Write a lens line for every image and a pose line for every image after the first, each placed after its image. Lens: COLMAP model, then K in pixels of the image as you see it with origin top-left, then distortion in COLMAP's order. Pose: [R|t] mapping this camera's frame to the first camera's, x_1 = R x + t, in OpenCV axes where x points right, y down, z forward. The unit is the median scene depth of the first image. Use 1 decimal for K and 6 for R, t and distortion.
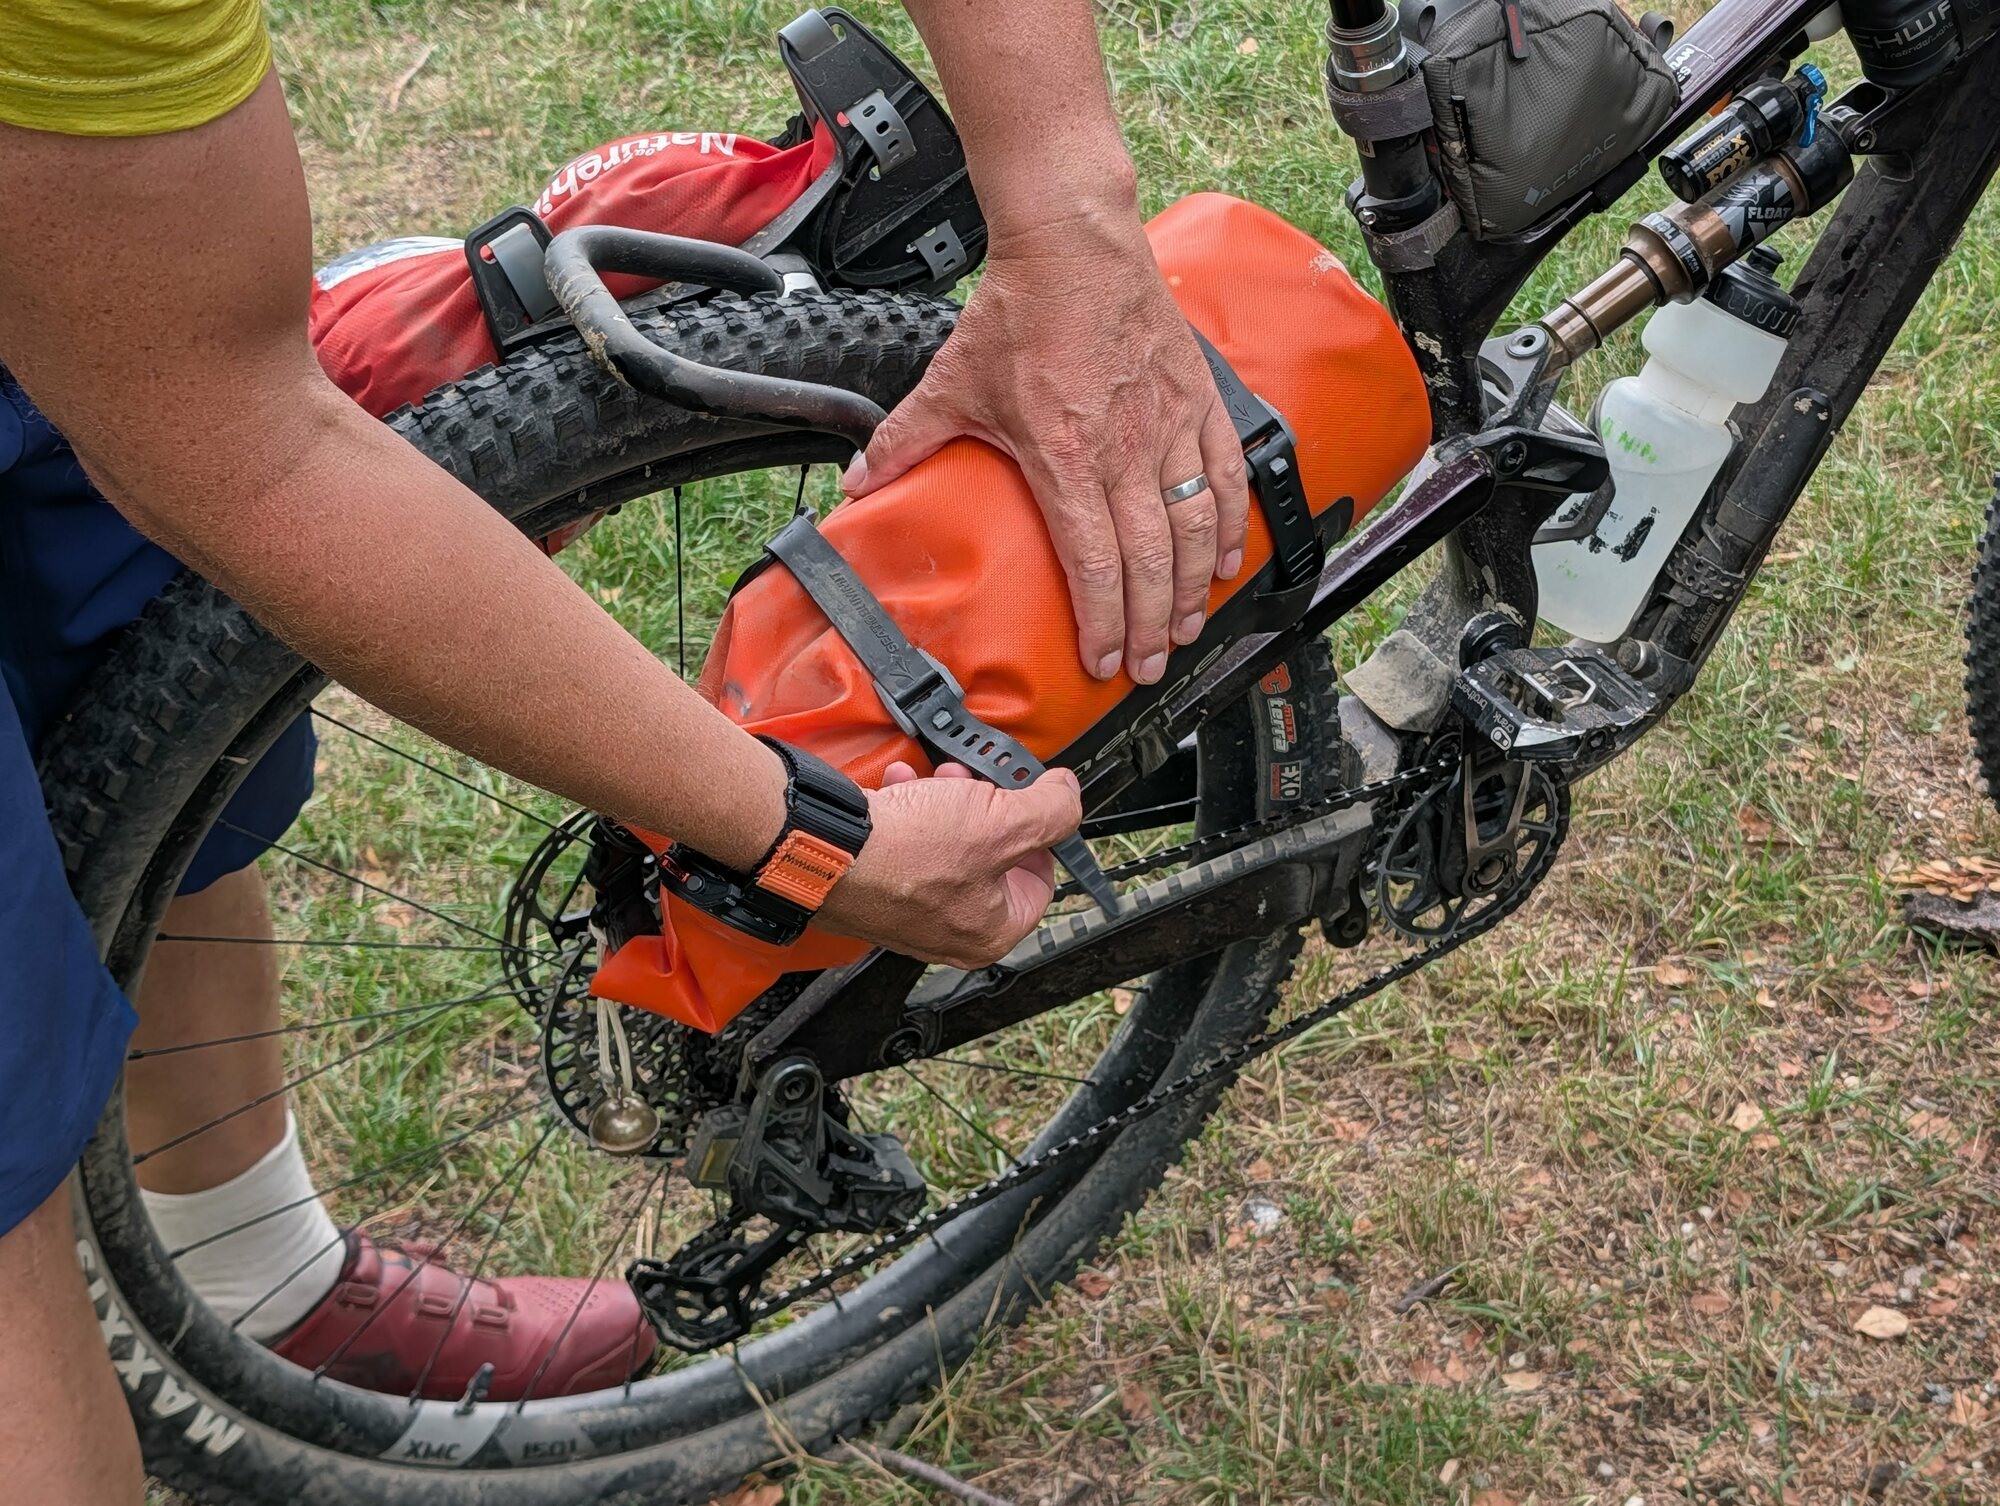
lens RADIAL K [[3155.6, 0, 1108.6], [0, 3155.6, 790.4], [0, 0, 1]] dist [0.032896, 0.000000]
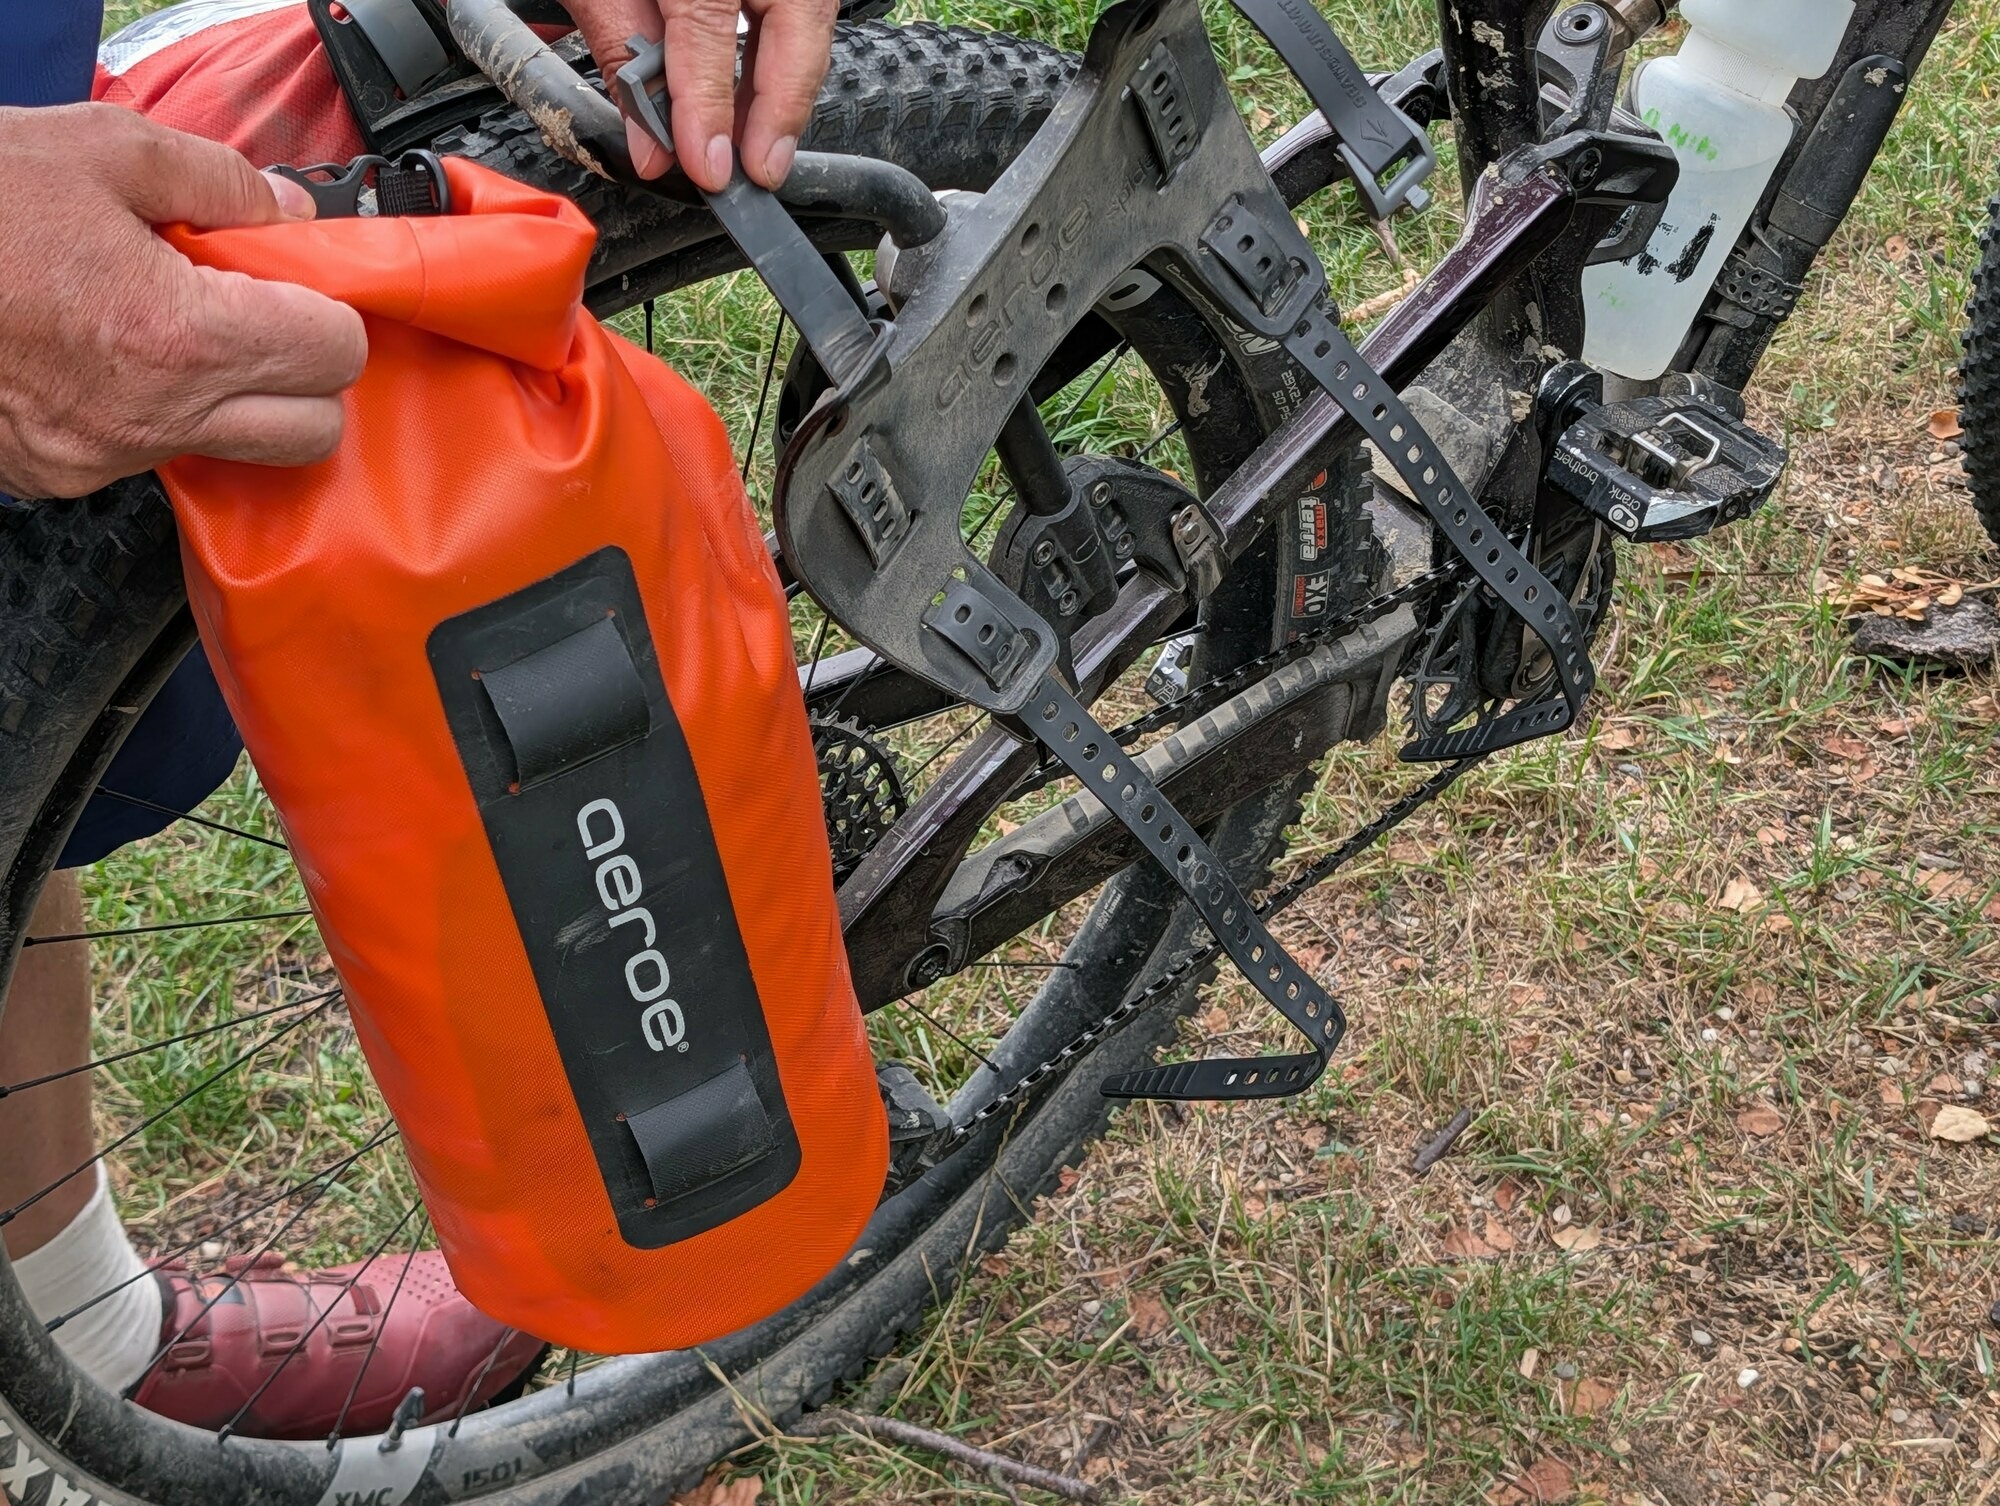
lens RADIAL K [[3208.2, 0, 941.6], [0, 3208.2, 779.3], [0, 0, 1]] dist [-0.000549, 0.000000]
pose [[0.989191, -0.100028, 0.107217, -0.133547], [0.090020, 0.991452, 0.094440, -0.040049], [-0.115747, -0.083767, 0.989740, 0.176565]]
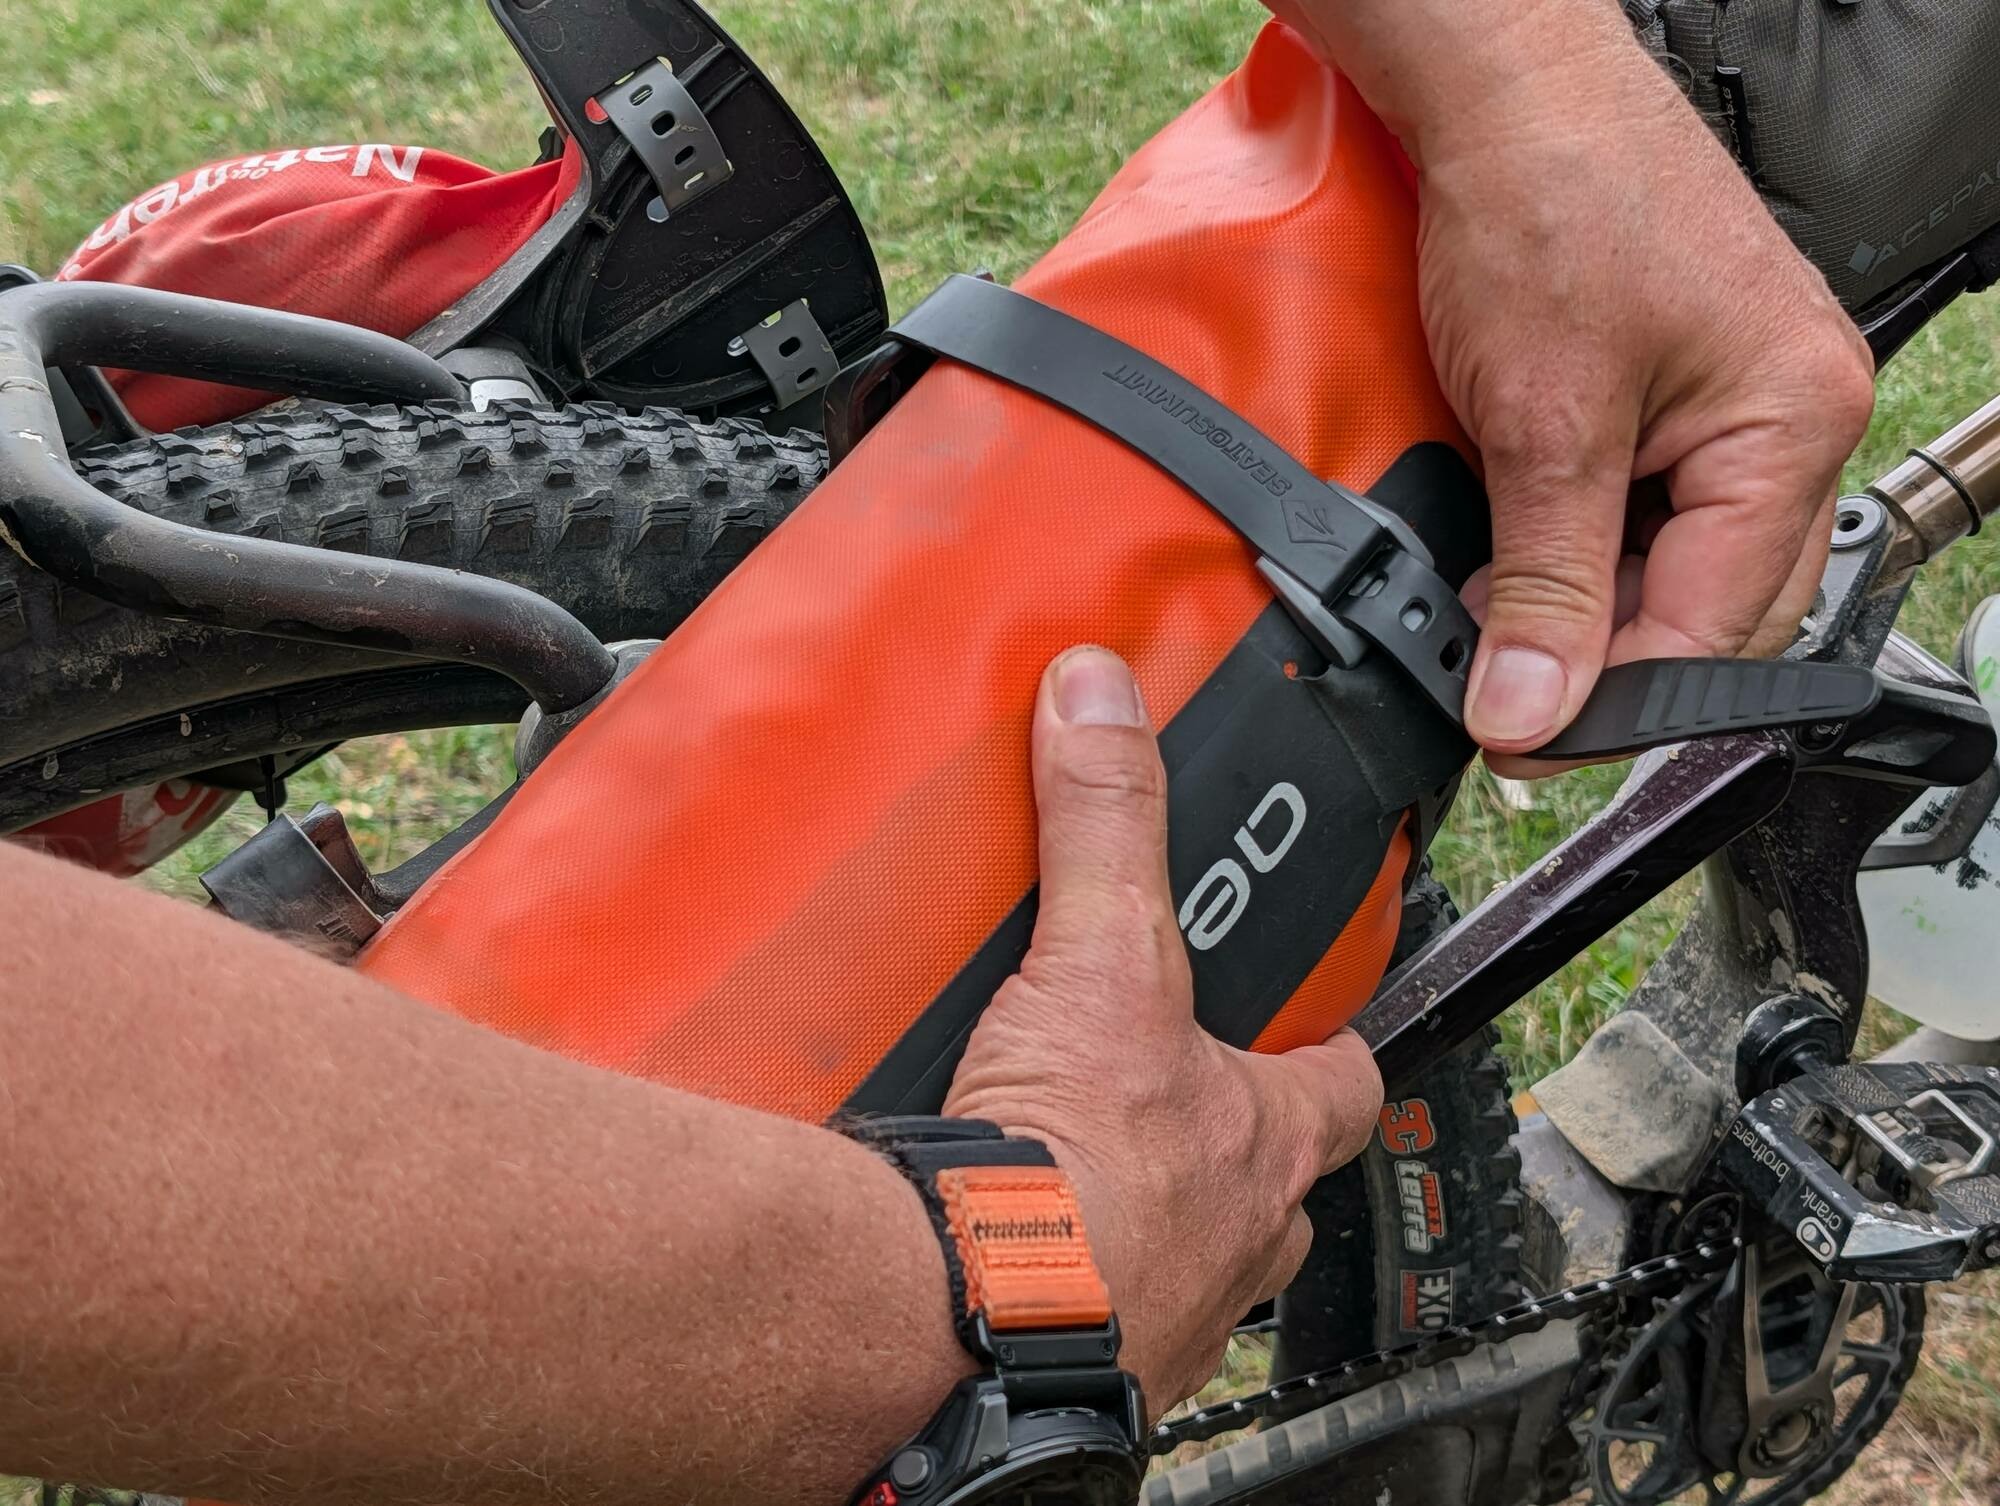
lens RADIAL K [[3035.4, 0, 1003.3], [0, 3035.4, 681.5], [0, 0, 1]] dist [0.010841, 0.000000]
pose [[0.992912, 0.006789, -0.118657, 0.044039], [-0.022120, 0.991479, -0.128374, -0.037531], [0.116775, 0.130089, 0.984602, 0.425862]]
